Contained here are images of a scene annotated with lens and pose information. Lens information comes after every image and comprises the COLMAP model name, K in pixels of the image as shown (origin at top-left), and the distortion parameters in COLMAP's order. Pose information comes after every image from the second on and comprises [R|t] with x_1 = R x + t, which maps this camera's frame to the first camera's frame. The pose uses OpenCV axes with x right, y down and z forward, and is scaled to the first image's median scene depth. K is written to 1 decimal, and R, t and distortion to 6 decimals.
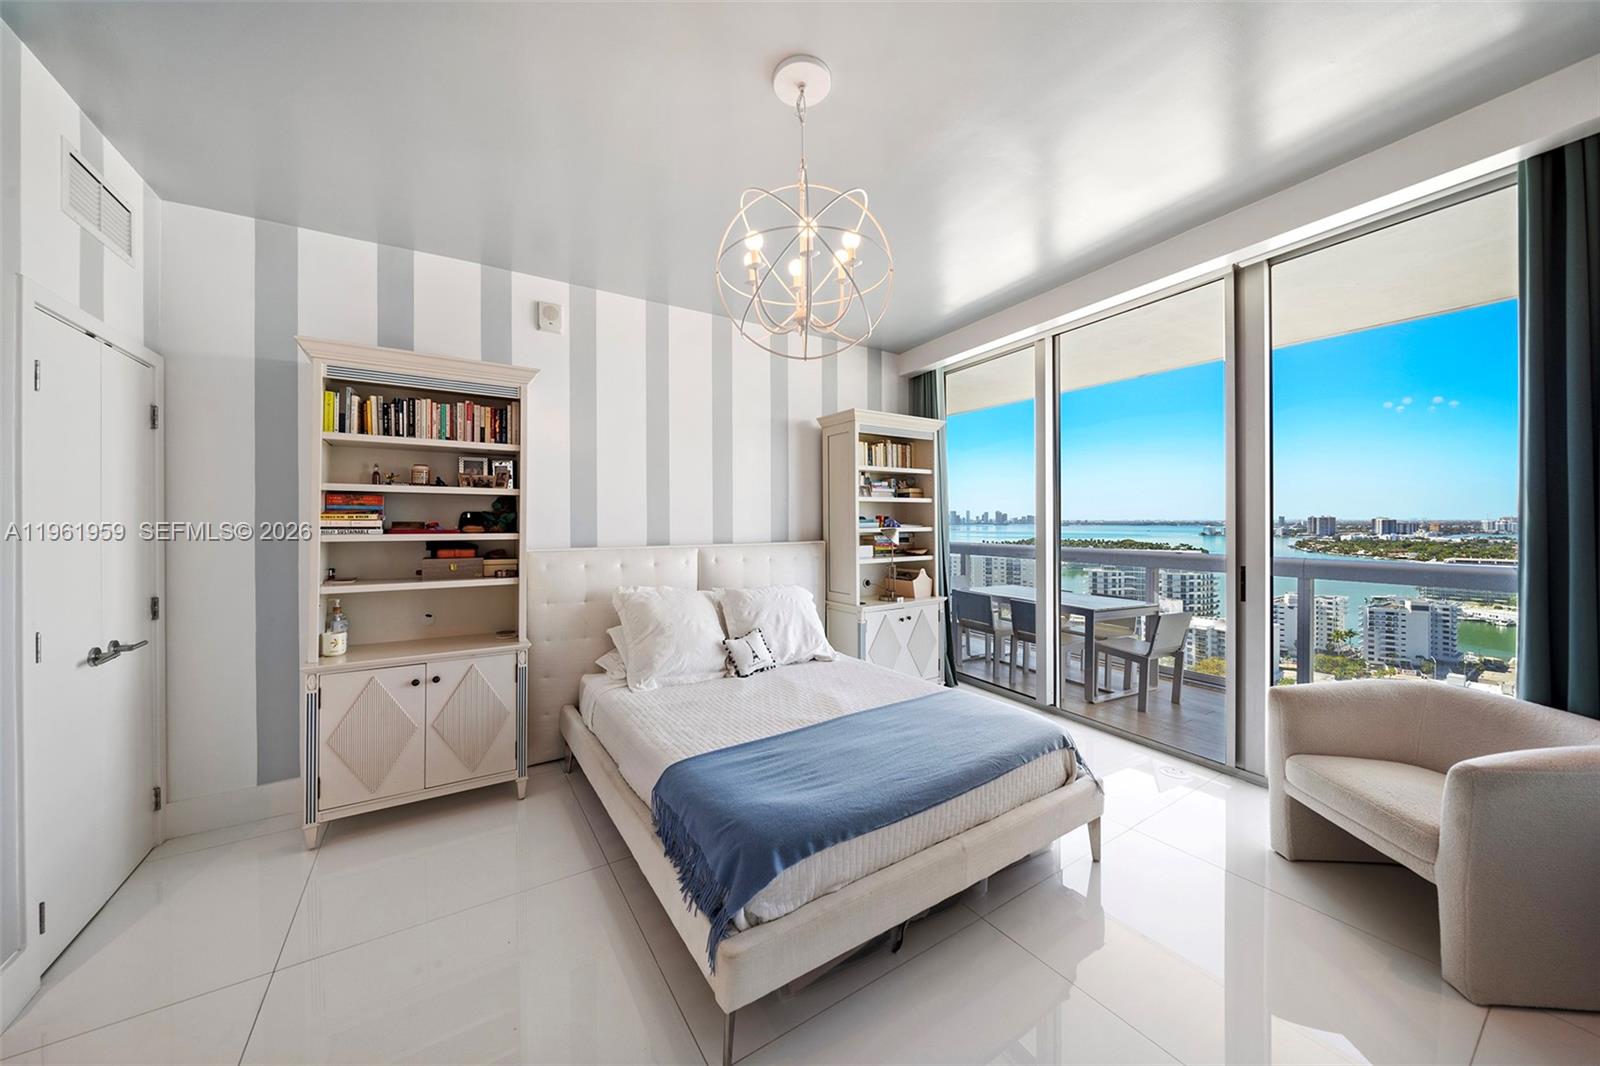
lens RADIAL K [[547.3, 0, 796.4], [0, 547.3, 531.8], [0, 0, 1]] dist [-0.001616, -0.000203]
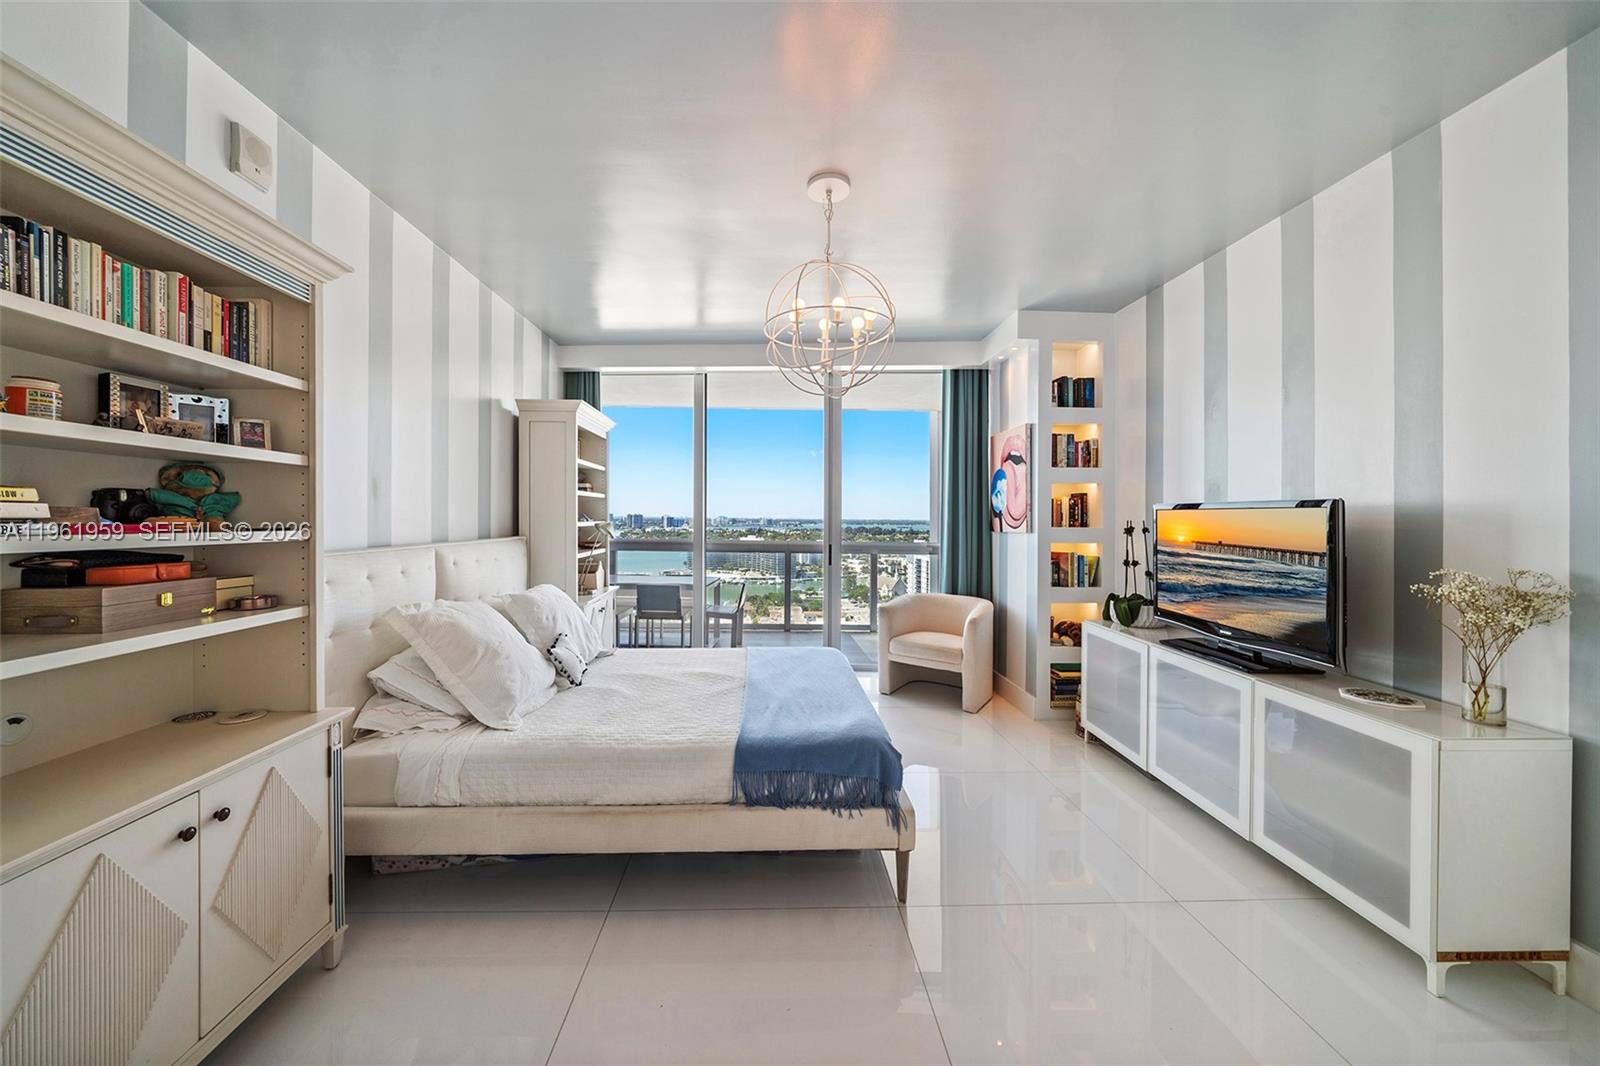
lens RADIAL K [[547.3, 0, 785.8], [0, 547.3, 522.4], [0, 0, 1]] dist [-0.001616, -0.000203]
pose [[0.508262, 0.001445, 0.861201, -0.702626], [0.004902, 0.999978, -0.004571, -0.000527], [-0.861189, 0.006545, 0.508243, 0.234425]]
